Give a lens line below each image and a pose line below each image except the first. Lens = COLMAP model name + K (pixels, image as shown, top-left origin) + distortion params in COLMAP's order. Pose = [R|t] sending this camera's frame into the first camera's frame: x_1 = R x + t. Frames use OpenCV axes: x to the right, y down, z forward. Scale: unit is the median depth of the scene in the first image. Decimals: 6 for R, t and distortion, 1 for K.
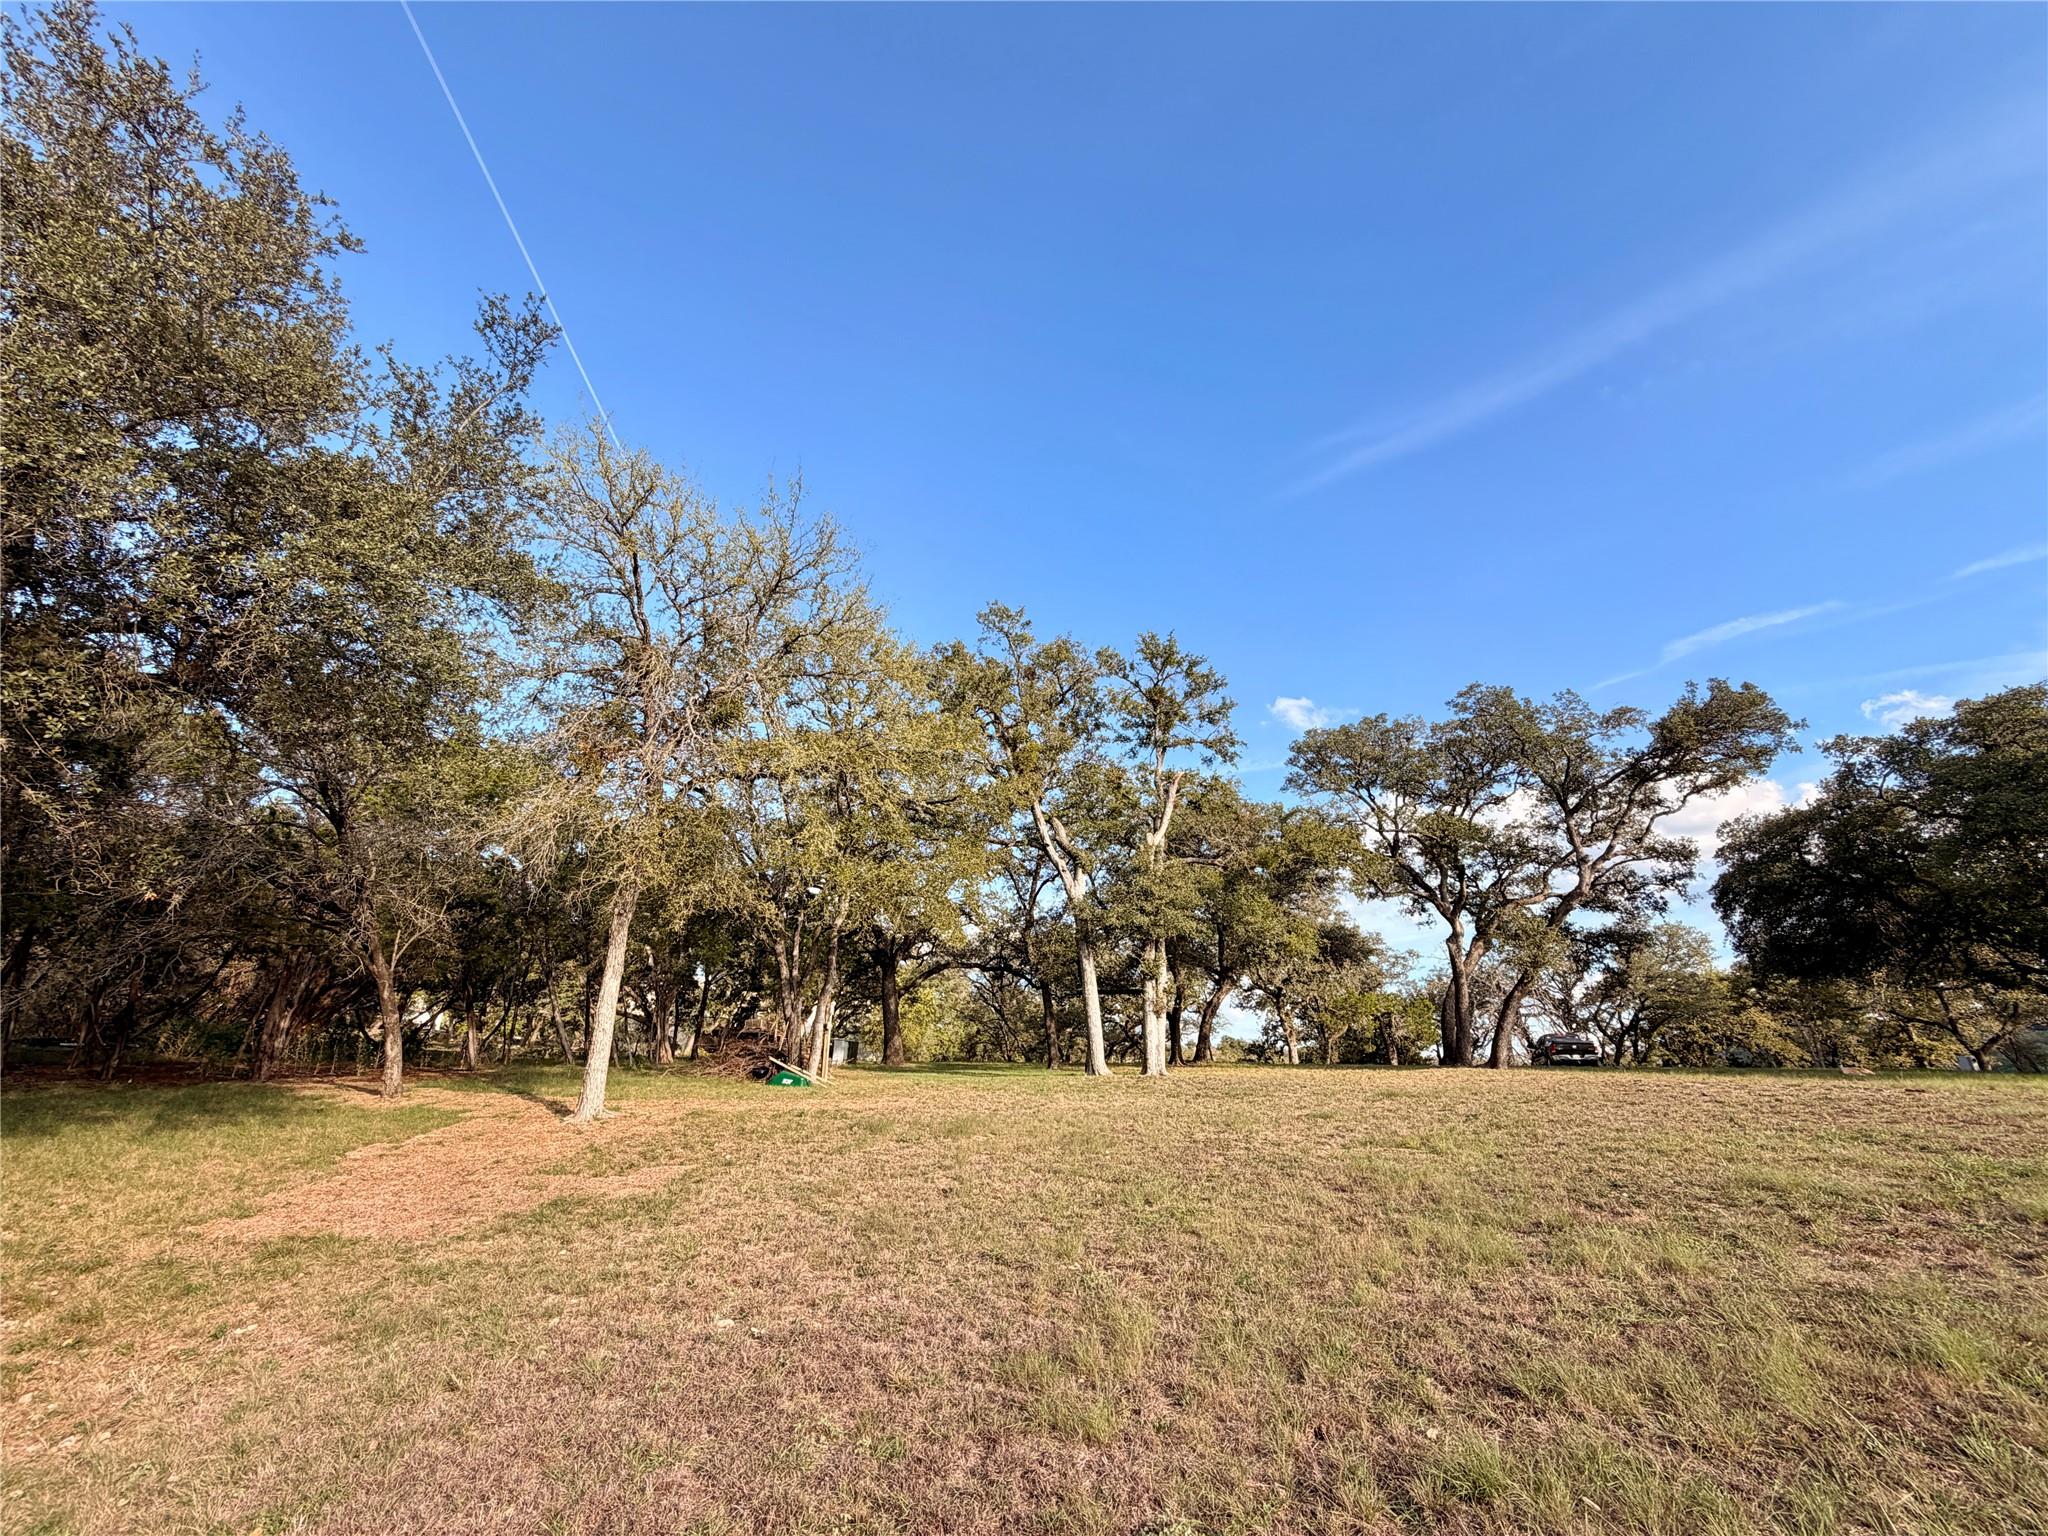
lens RADIAL K [[812.8, 0, 1018.2], [0, 812.8, 766.7], [0, 0, 1]] dist [-0.000190, -0.000141]
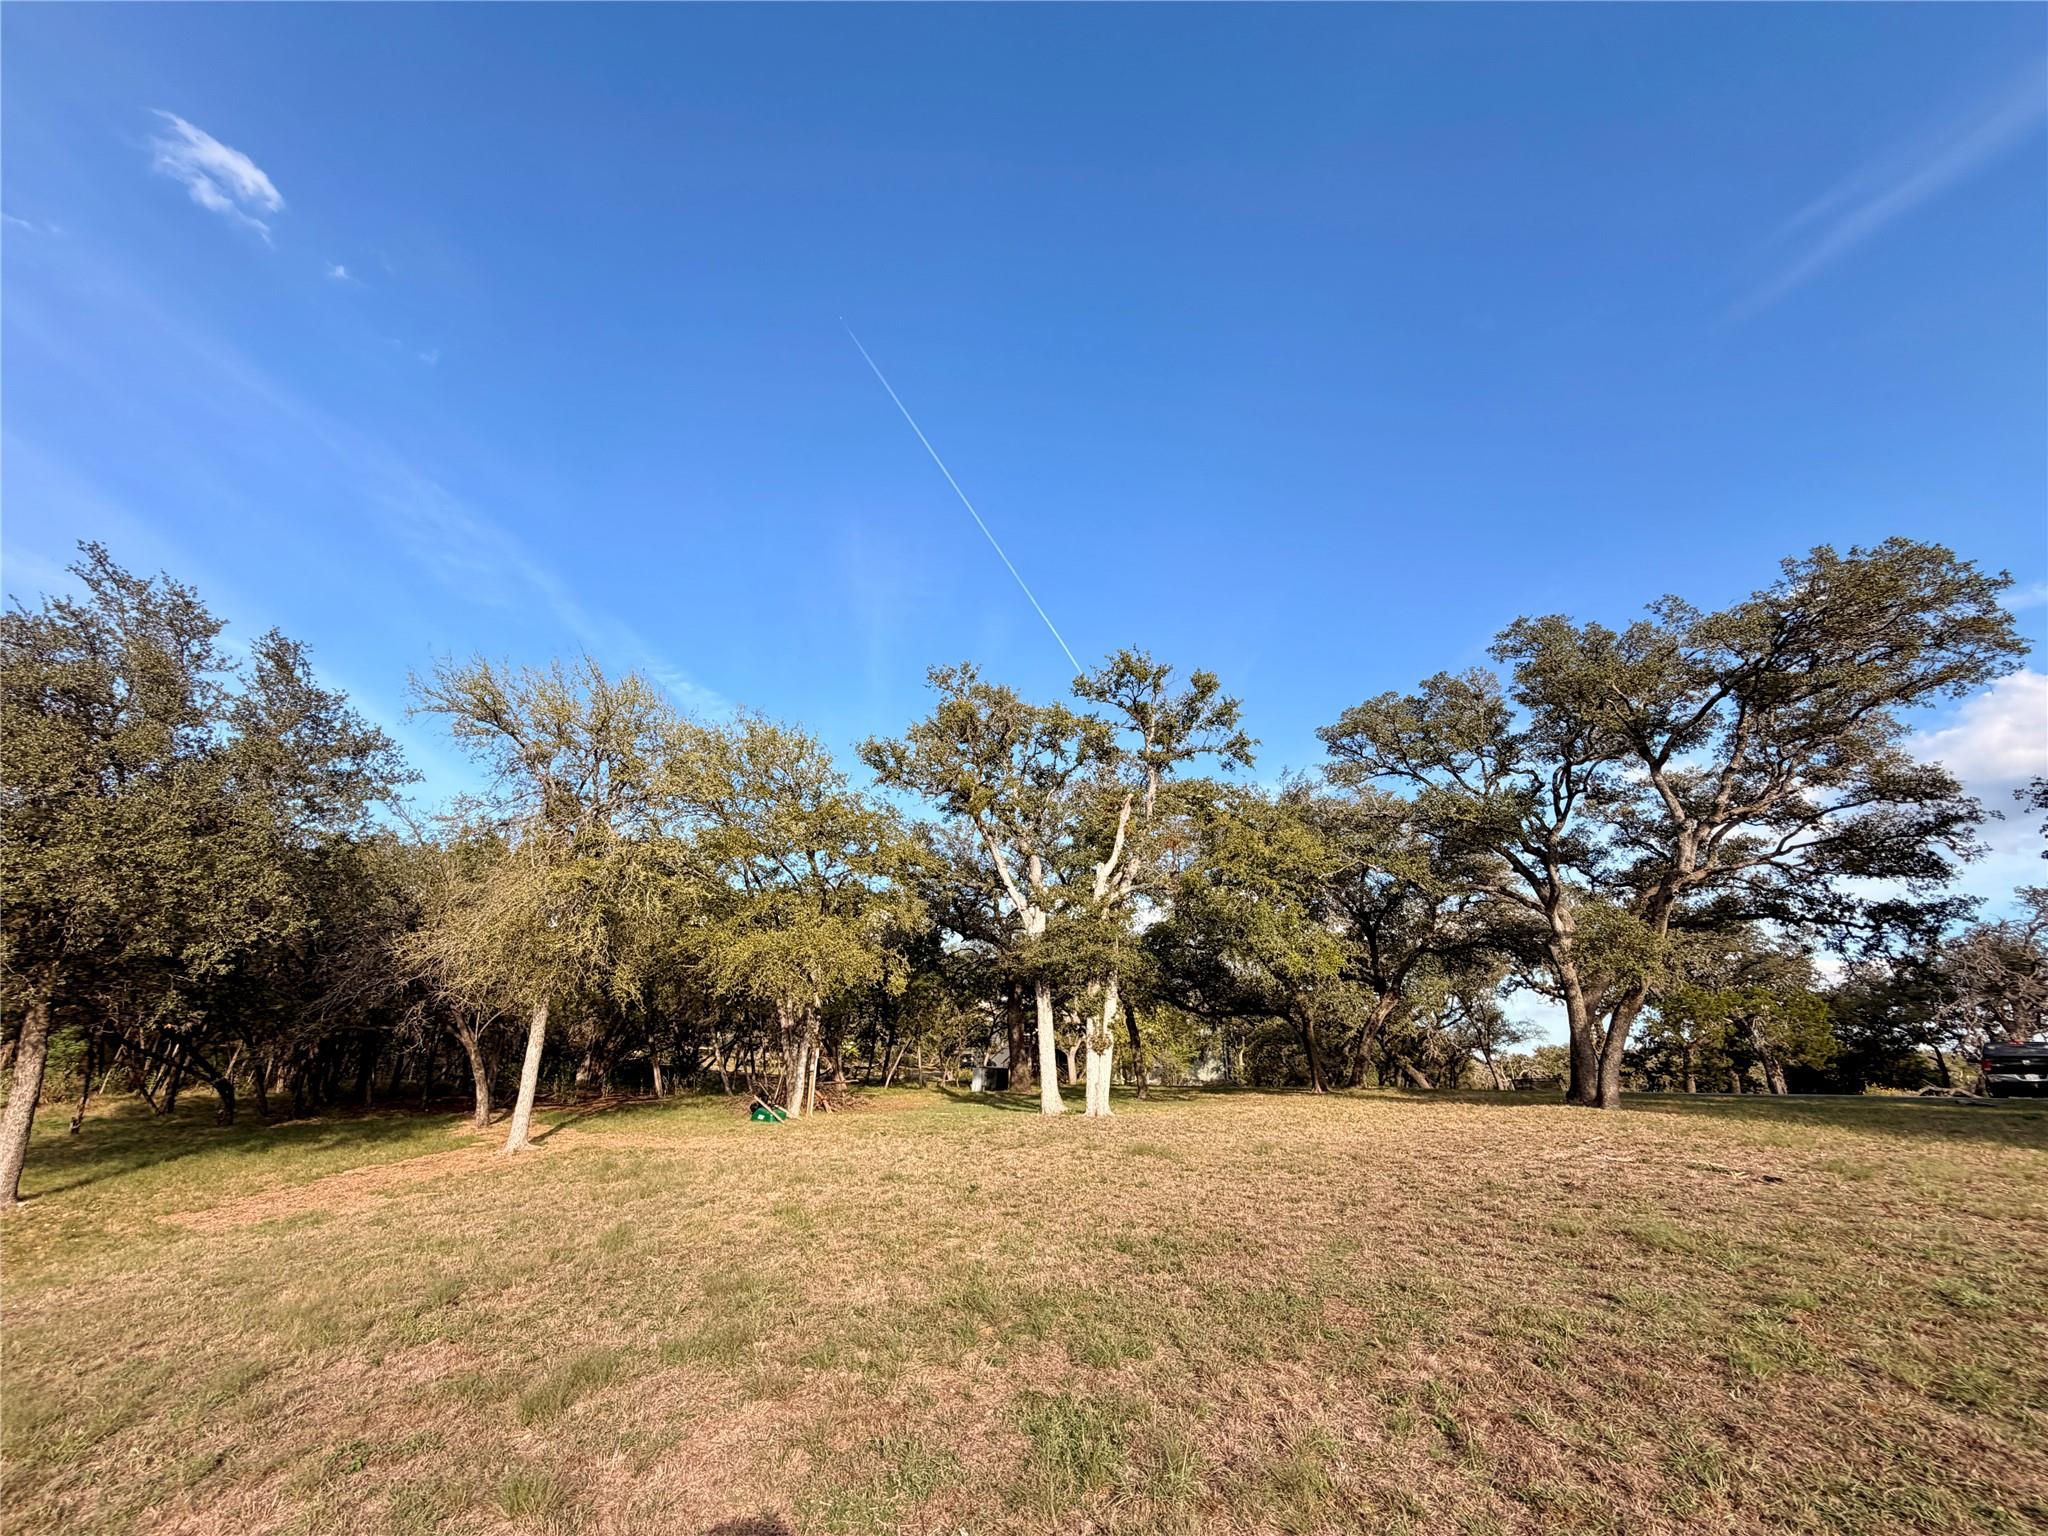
lens RADIAL K [[835.3, 0, 1010.5], [0, 835.3, 767.8], [0, 0, 1]] dist [0.000617, -0.000263]
pose [[0.889908, -0.168168, -0.424008, 0.439941], [0.163884, 0.985366, -0.046851, -0.001395], [0.425682, -0.027795, 0.904446, 0.039200]]
